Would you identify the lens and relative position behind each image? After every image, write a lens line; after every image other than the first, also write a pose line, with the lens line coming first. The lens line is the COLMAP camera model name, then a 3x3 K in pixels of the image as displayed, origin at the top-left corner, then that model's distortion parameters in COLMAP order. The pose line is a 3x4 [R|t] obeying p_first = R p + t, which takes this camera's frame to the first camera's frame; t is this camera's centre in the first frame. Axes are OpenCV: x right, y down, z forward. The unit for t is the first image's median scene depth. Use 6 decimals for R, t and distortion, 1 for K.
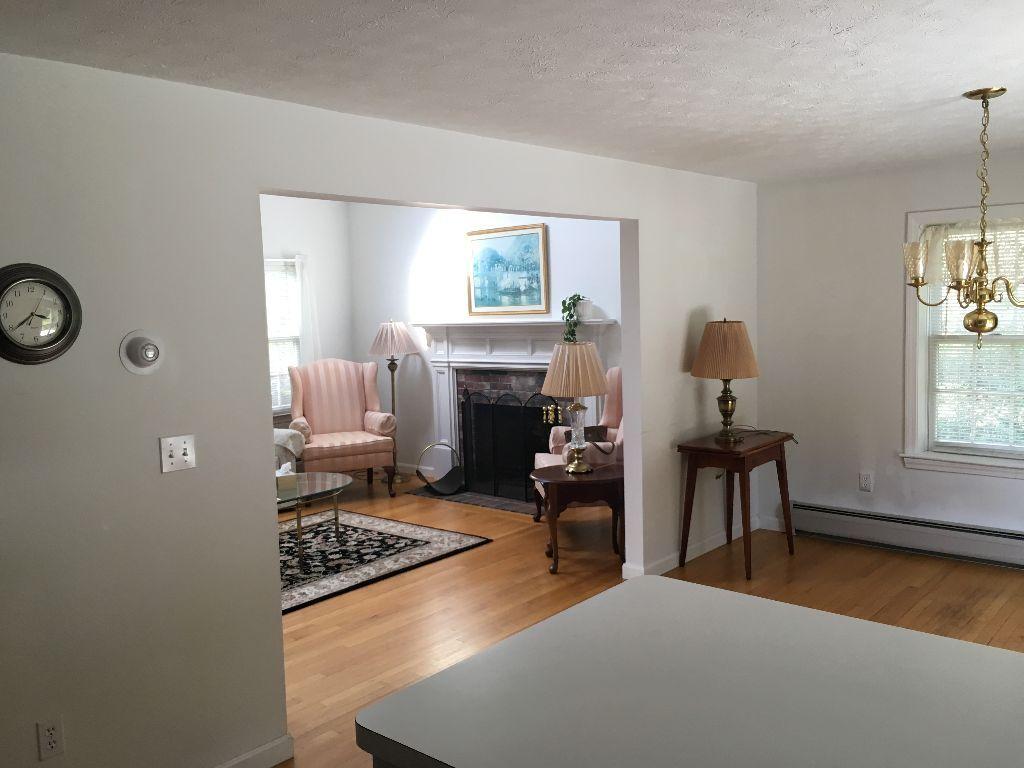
lens RADIAL K [[875.6, 0, 512.0], [0, 875.6, 384.0], [0, 0, 1]] dist [0.009044, 0.008769]
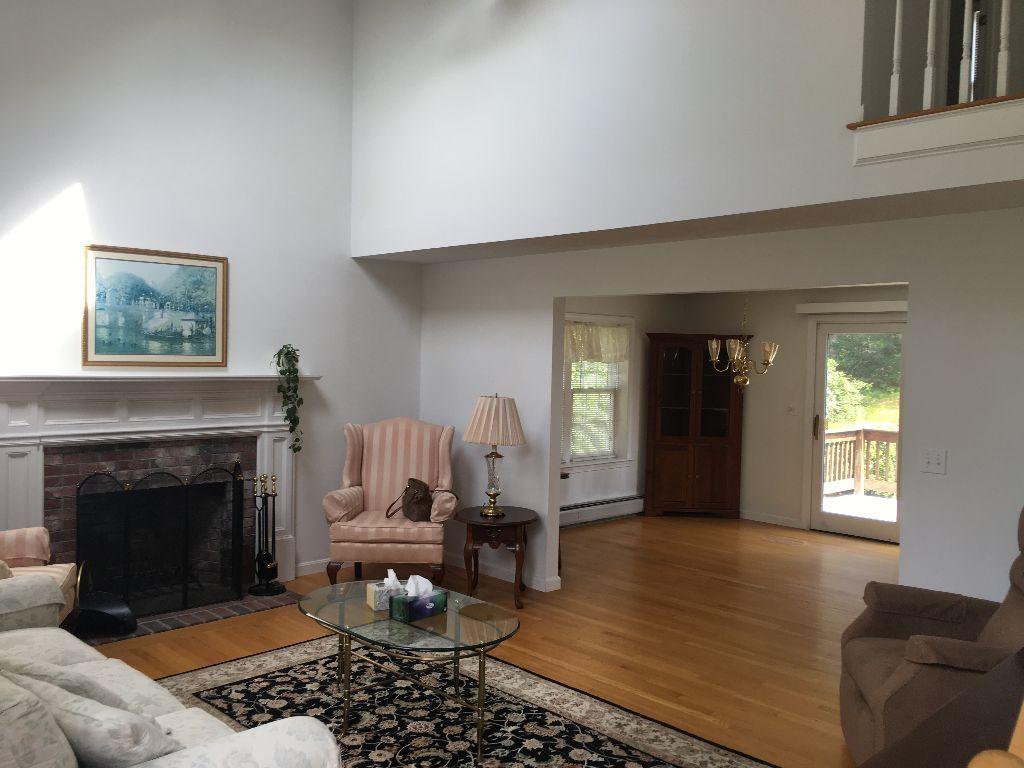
lens RADIAL K [[872.0, 0, 525.2], [0, 872.0, 383.0], [0, 0, 1]] dist [0.083472, -0.112840]
pose [[0.073301, 0.004263, 0.997301, -0.753008], [0.068119, 0.997634, -0.009272, -0.037606], [-0.994981, 0.068615, 0.072837, 0.650140]]
